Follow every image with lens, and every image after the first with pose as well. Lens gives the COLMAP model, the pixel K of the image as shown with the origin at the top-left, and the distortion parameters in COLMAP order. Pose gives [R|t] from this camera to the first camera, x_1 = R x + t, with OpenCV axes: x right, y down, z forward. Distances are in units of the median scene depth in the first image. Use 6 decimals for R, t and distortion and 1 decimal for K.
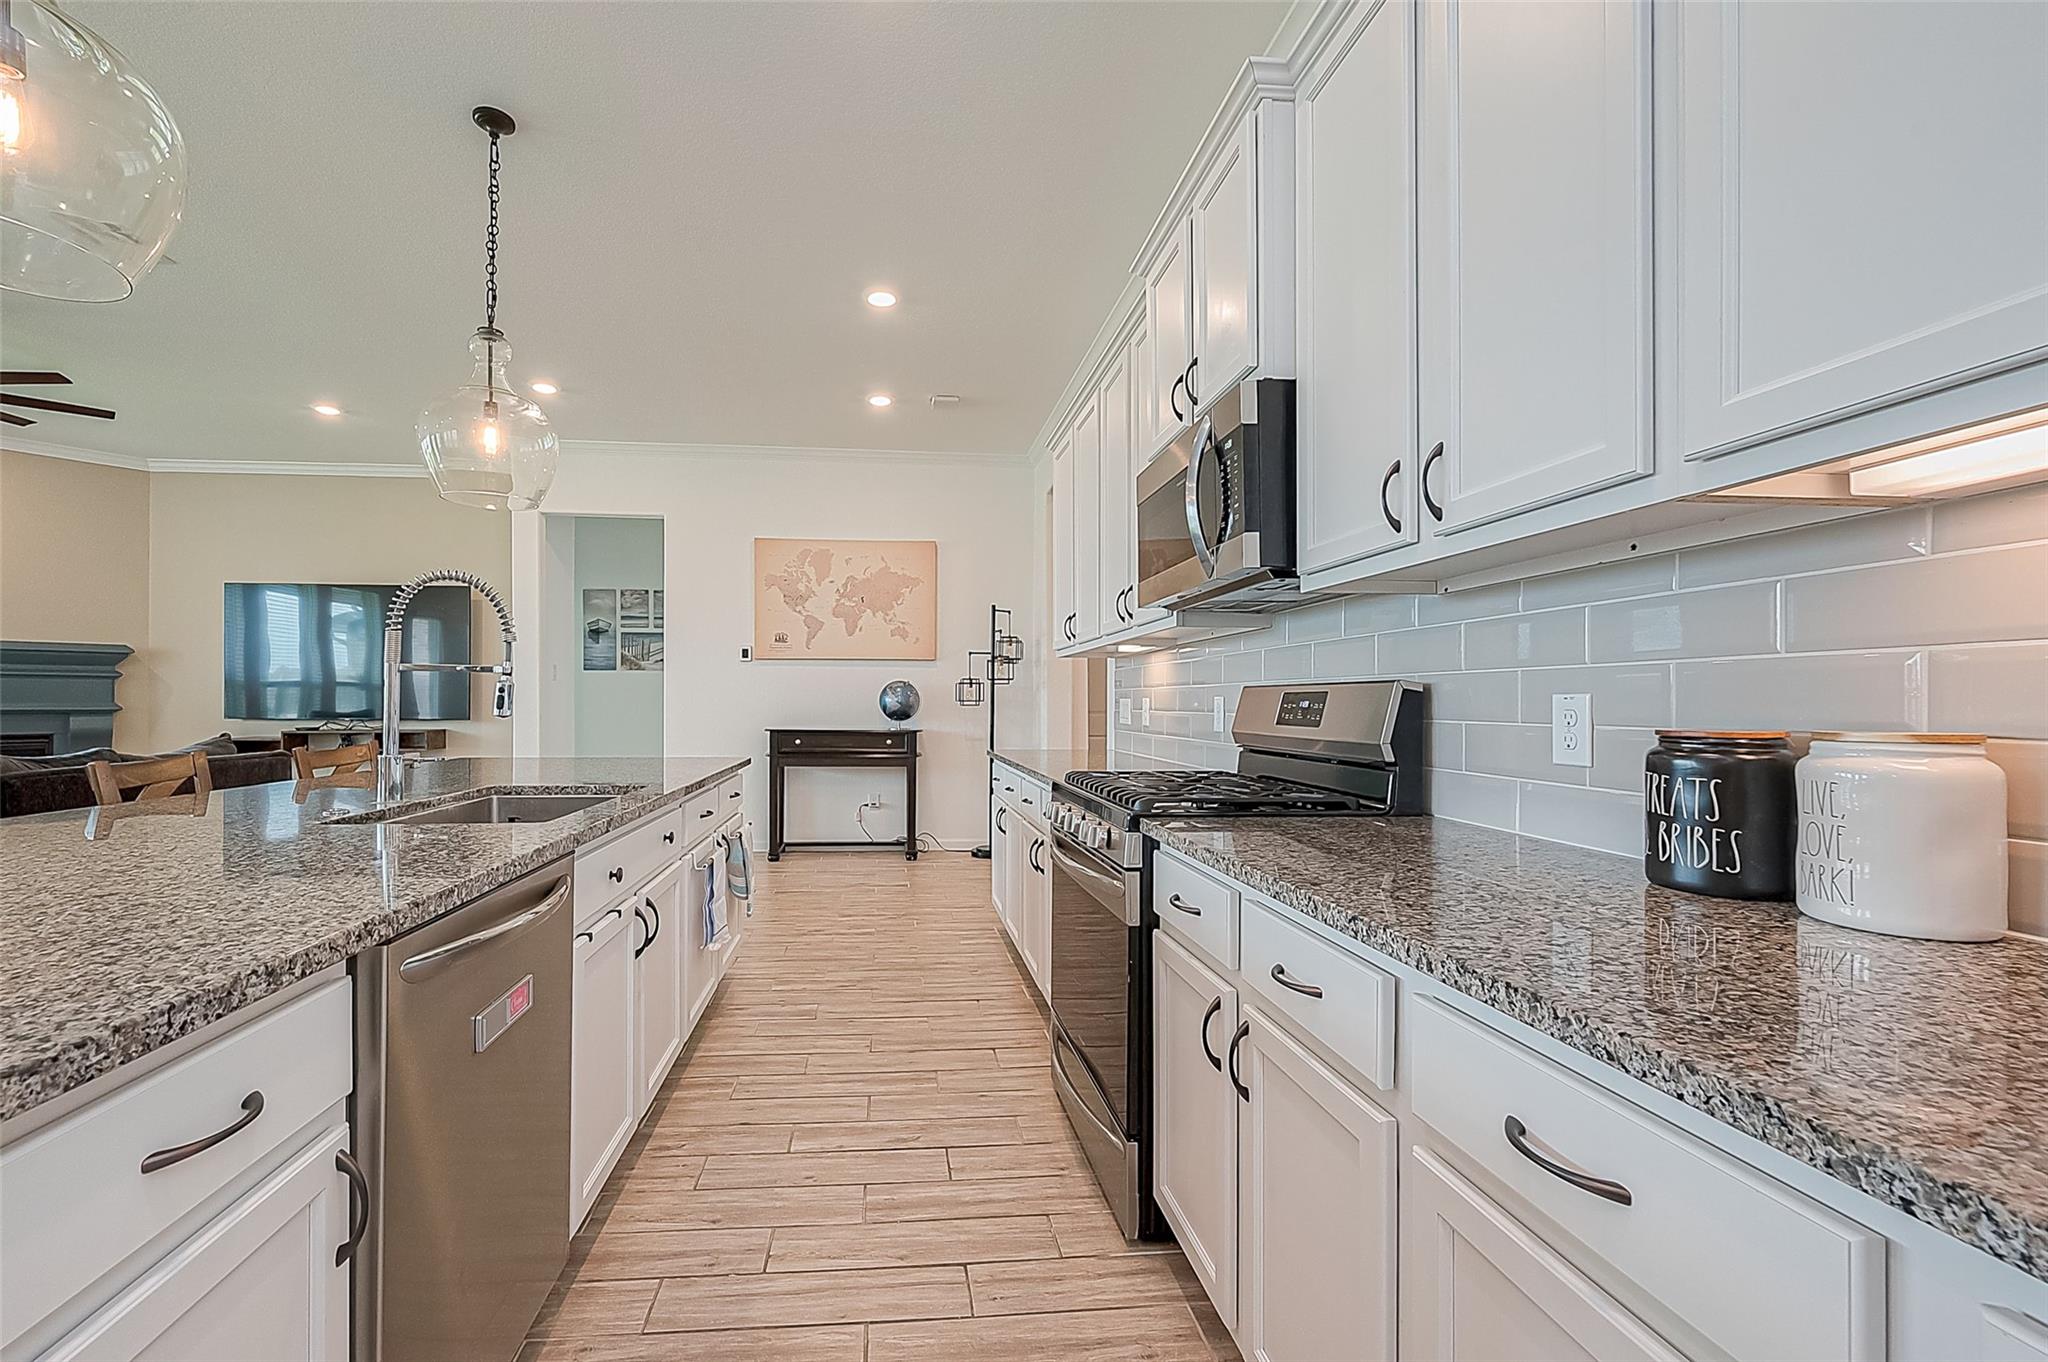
lens RADIAL K [[820.7, 0, 989.7], [0, 820.7, 691.5], [0, 0, 1]] dist [-0.000764, 0.000335]
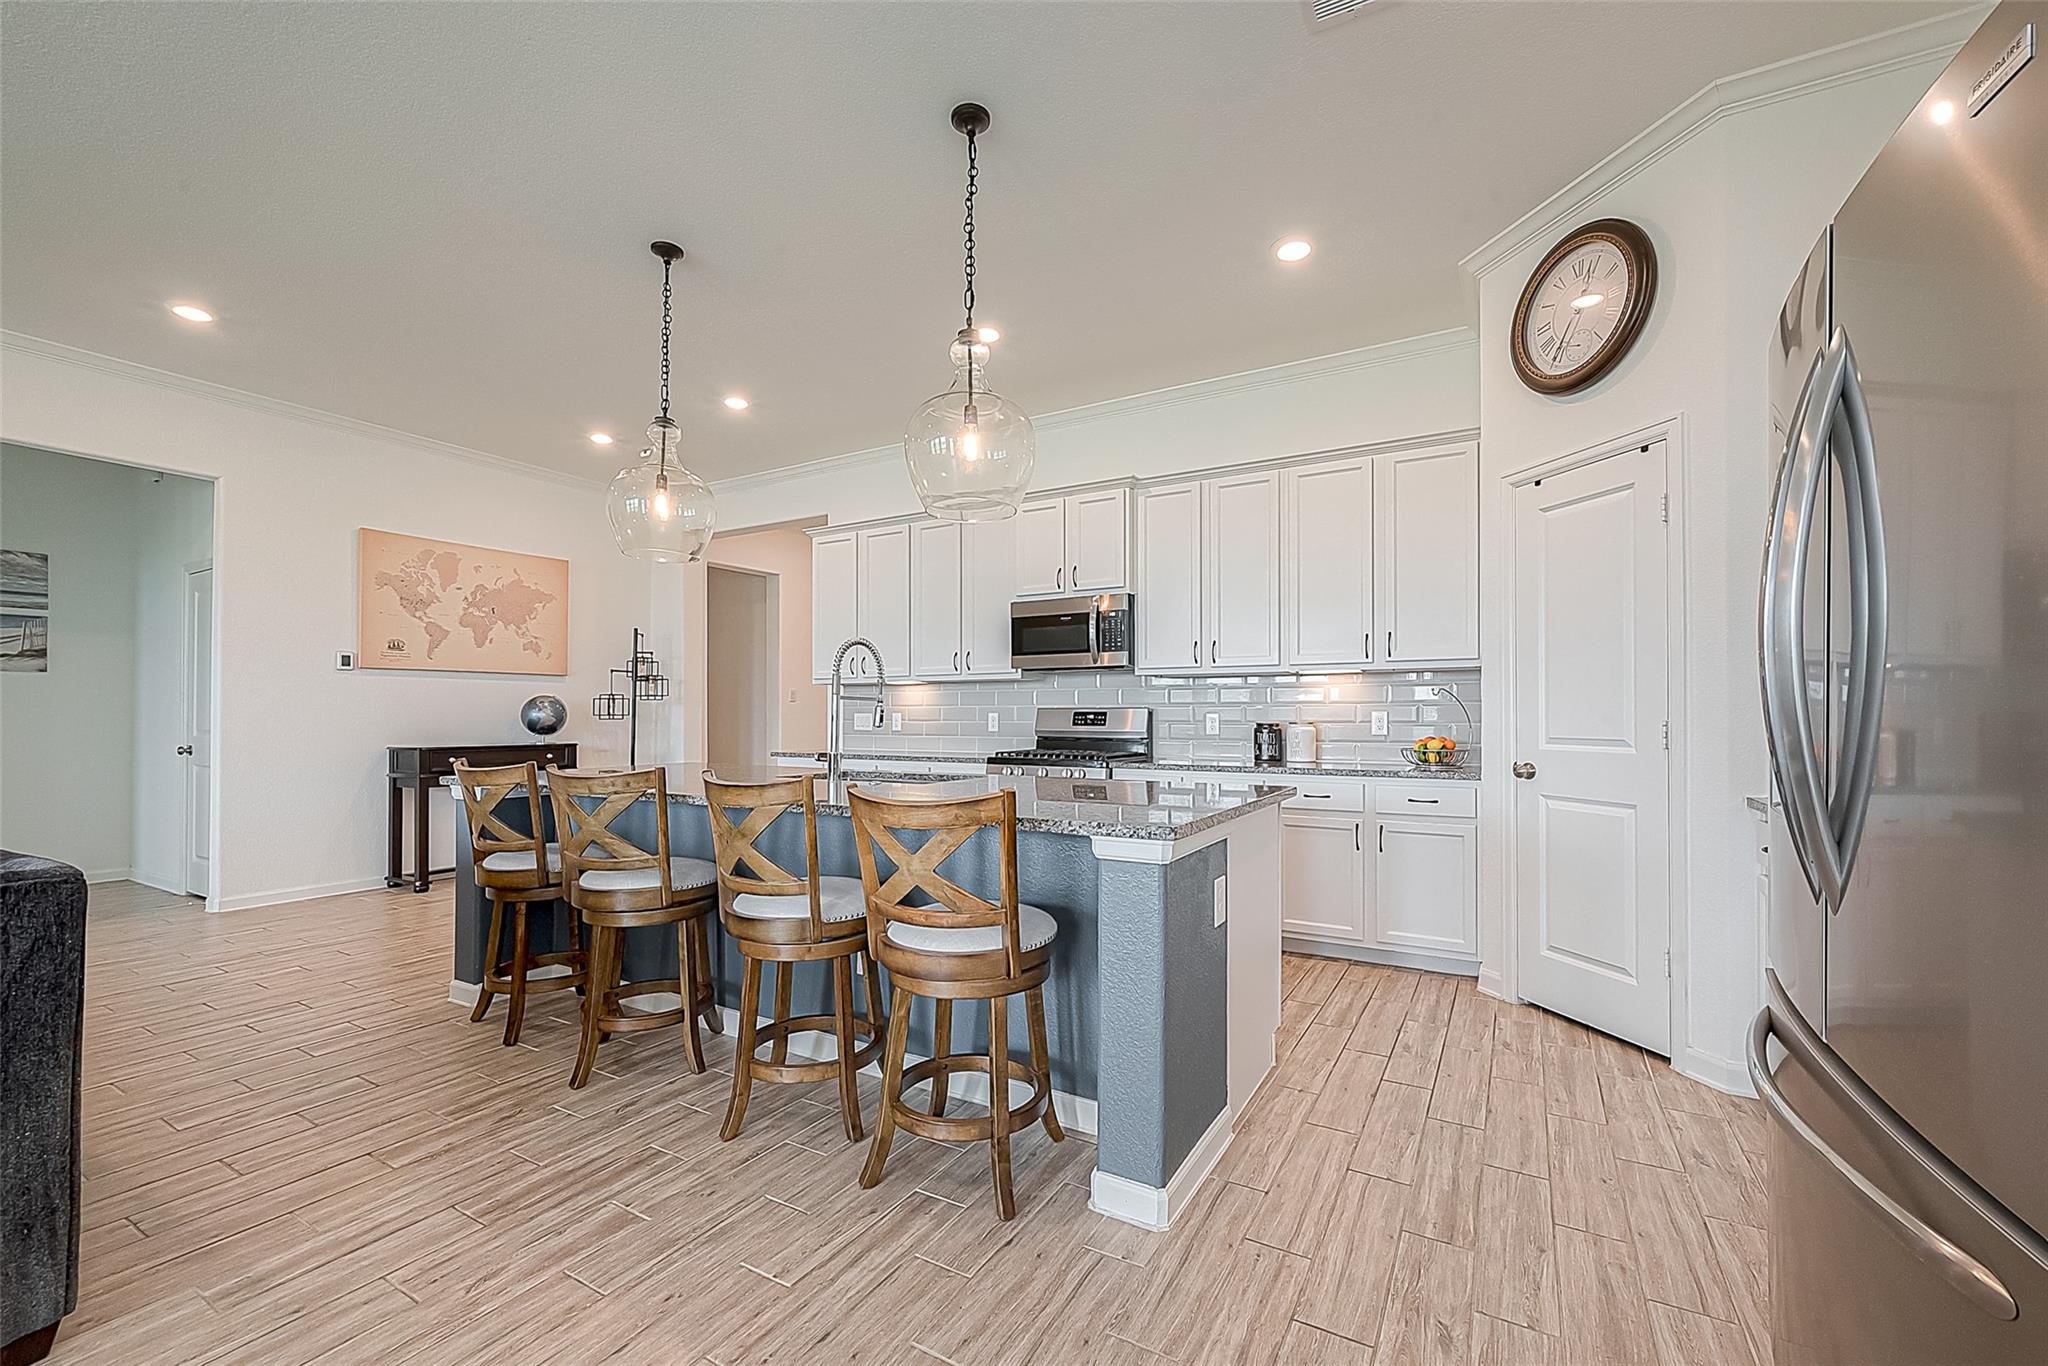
lens RADIAL K [[836.5, 0, 1030.6], [0, 836.5, 708.5], [0, 0, 1]] dist [0.000825, 0.000210]
pose [[0.577595, 0.002040, 0.816321, -0.603564], [-0.007539, 0.999968, 0.002835, -0.004860], [-0.816289, -0.007792, 0.577592, -0.084768]]
